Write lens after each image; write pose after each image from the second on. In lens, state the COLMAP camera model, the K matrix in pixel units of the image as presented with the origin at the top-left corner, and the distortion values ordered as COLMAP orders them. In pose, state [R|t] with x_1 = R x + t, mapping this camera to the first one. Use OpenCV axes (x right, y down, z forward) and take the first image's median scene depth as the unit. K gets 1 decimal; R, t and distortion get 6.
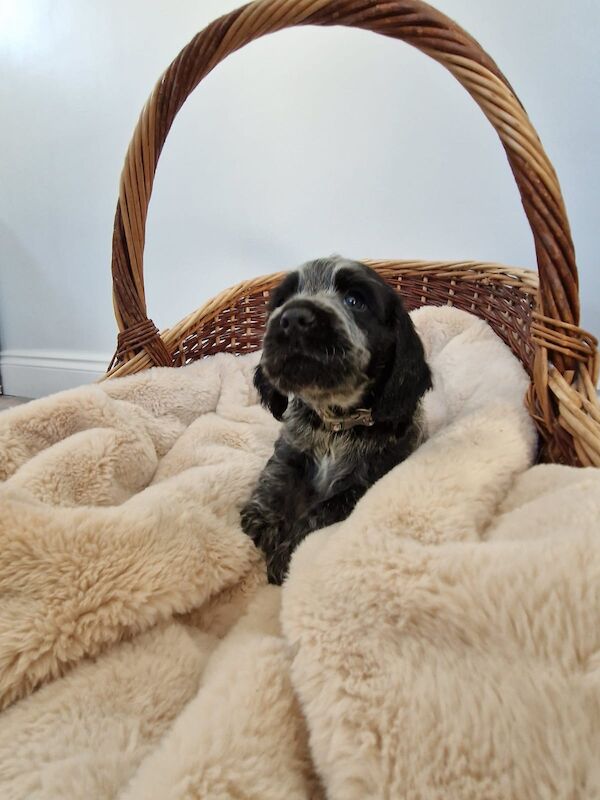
lens RADIAL K [[443.6, 0, 310.8], [0, 443.6, 398.5], [0, 0, 1]] dist [-0.017617, 0.003669]
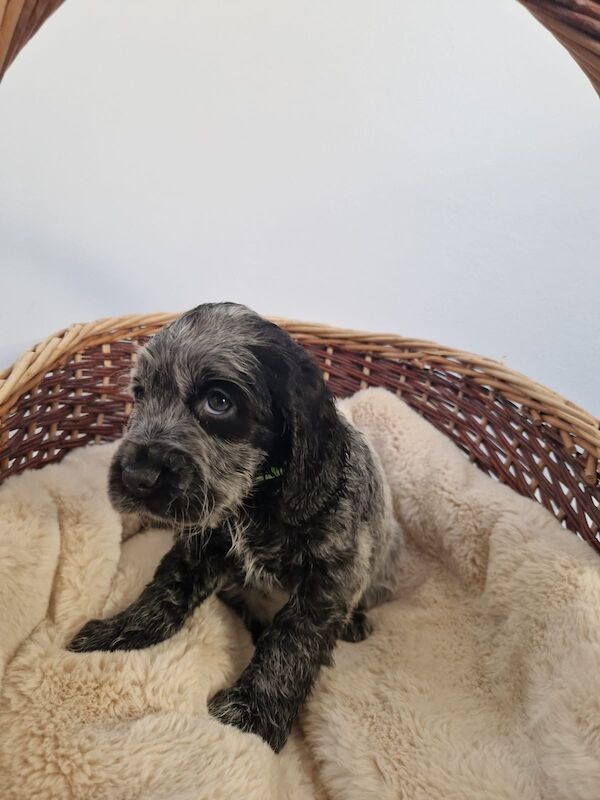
lens RADIAL K [[520.2, 0, 293.3], [0, 520.2, 395.9], [0, 0, 1]] dist [-0.021419, -0.014384]
pose [[0.893472, 0.057917, 0.445369, -0.209214], [0.002453, 0.991006, -0.133795, -0.086826], [-0.449112, 0.120634, 0.885294, 0.299676]]
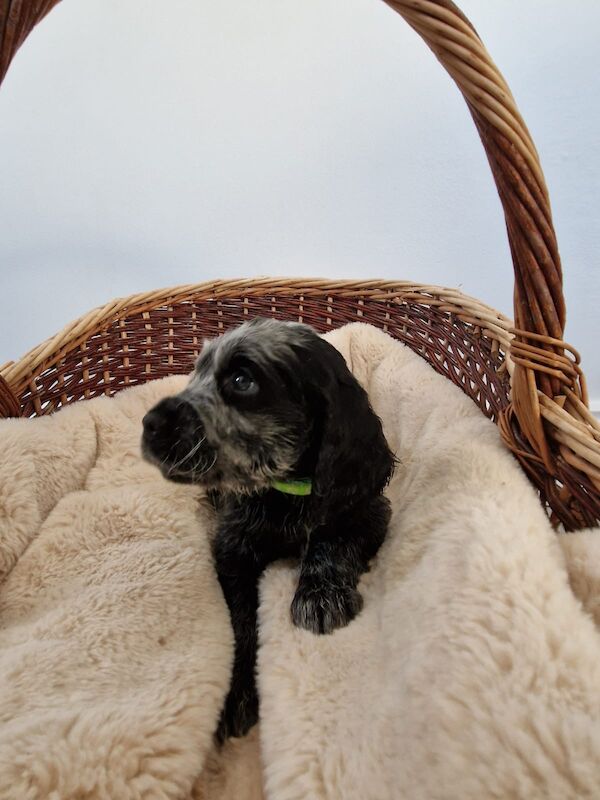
lens RADIAL K [[443.6, 0, 303.1], [0, 443.6, 398.1], [0, 0, 1]] dist [-0.017617, 0.003669]
pose [[0.959995, -0.052807, 0.274992, -0.063527], [0.069666, 0.996219, -0.051898, -0.026966], [-0.271212, 0.068980, 0.960045, 0.177427]]
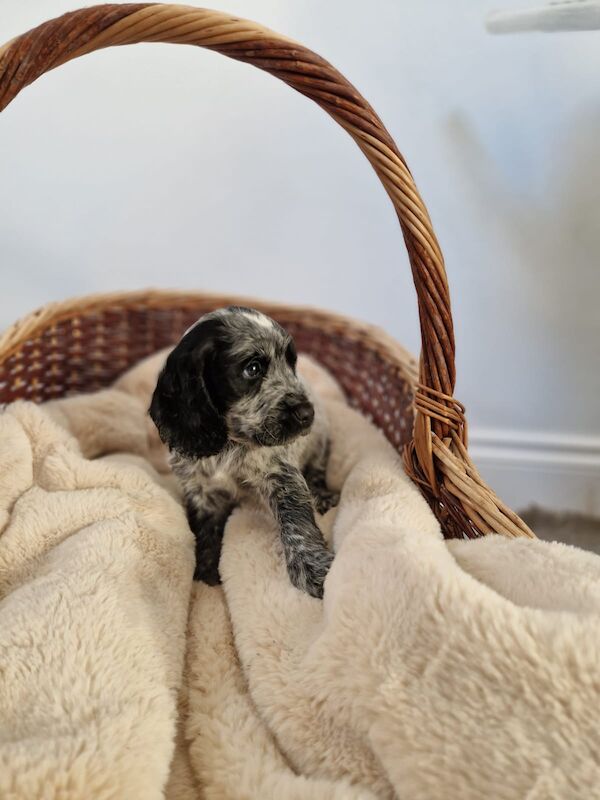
lens RADIAL K [[503.0, 0, 302.6], [0, 503.0, 406.4], [0, 0, 1]] dist [0.014270, -0.008206]
pose [[0.891944, 0.007606, 0.452082, -0.166047], [0.010293, 0.999258, -0.037118, -0.054058], [-0.452029, 0.037760, 0.891204, 0.022973]]
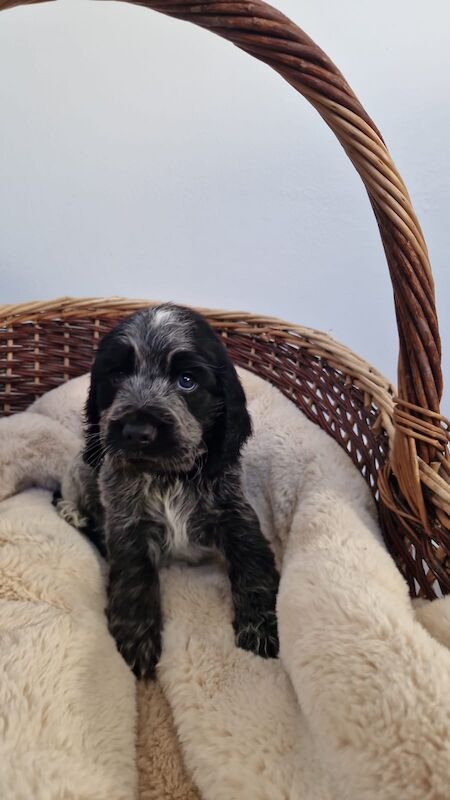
lens RADIAL K [[508.8, 0, 235.0], [0, 508.8, 396.1], [0, 0, 1]] dist [-0.005233, -0.012963]
pose [[0.872279, -0.013082, 0.488834, -0.165192], [0.050149, 0.996765, -0.062811, -0.085172], [-0.486431, 0.079304, 0.870113, 0.144328]]
